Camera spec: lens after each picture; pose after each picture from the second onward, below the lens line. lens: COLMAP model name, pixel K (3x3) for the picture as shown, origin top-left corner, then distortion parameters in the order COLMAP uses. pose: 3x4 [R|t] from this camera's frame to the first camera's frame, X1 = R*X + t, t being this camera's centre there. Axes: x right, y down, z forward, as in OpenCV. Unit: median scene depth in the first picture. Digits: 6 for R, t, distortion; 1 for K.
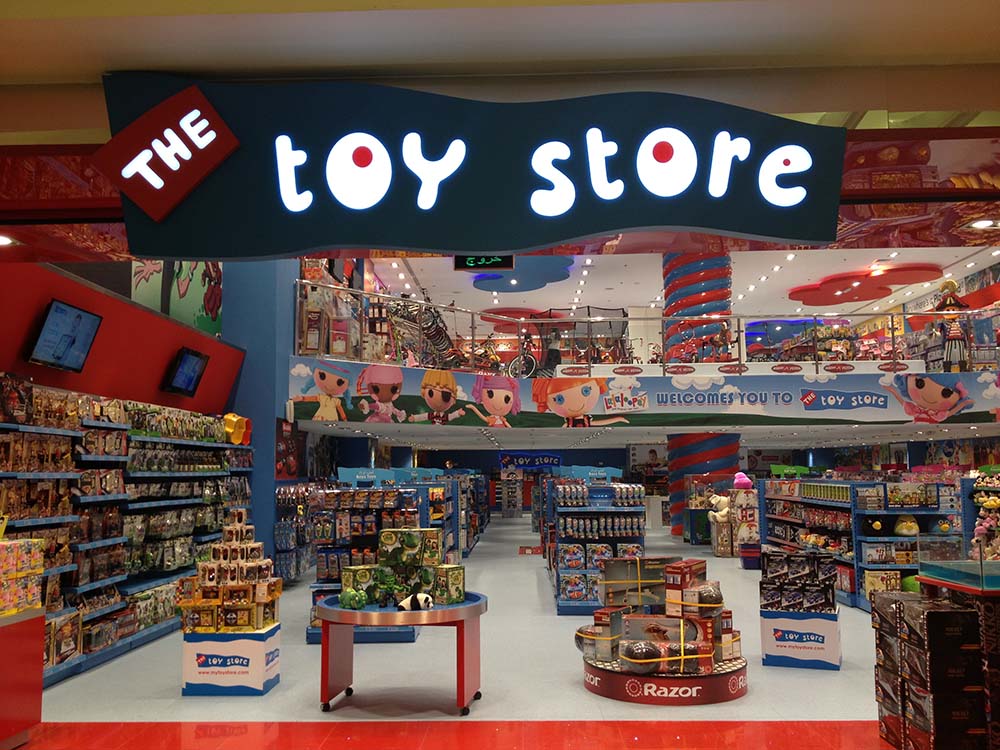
lens RADIAL K [[928.1, 0, 496.6], [0, 928.1, 382.0], [0, 0, 1]] dist [0.047913, 0.000000]
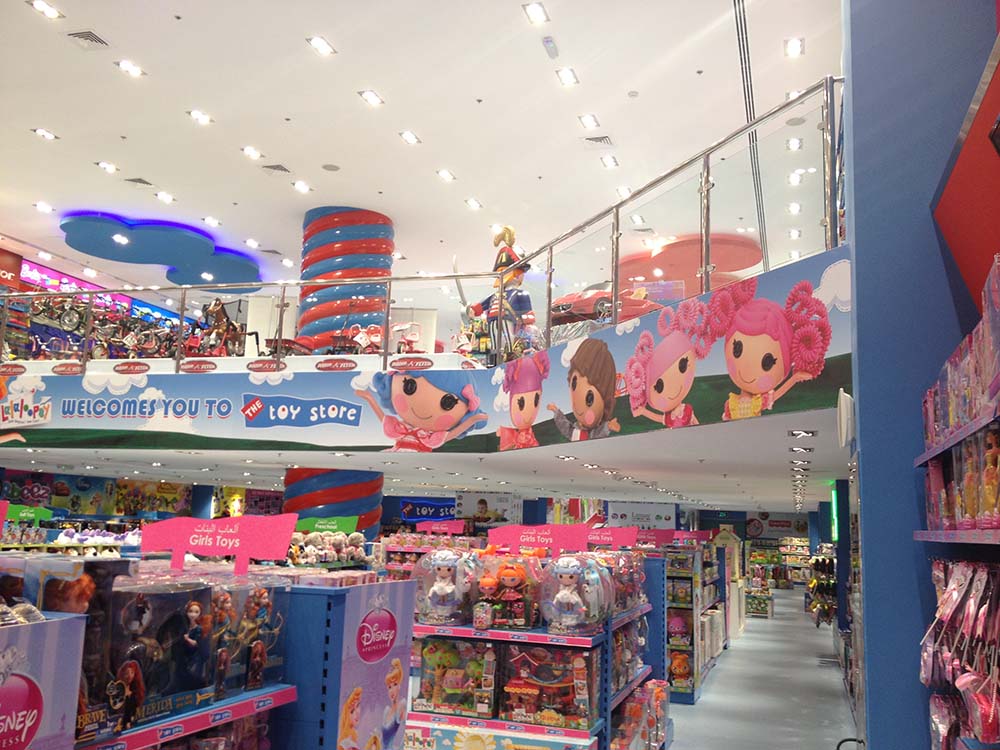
lens RADIAL K [[928.1, 0, 499.4], [0, 928.1, 374.0], [0, 0, 1]] dist [0.047913, 0.000000]
pose [[0.958449, 0.001415, -0.285261, 0.711791], [-0.021101, 0.997600, -0.065952, 0.033862], [0.284483, 0.069231, 0.956178, 0.445905]]
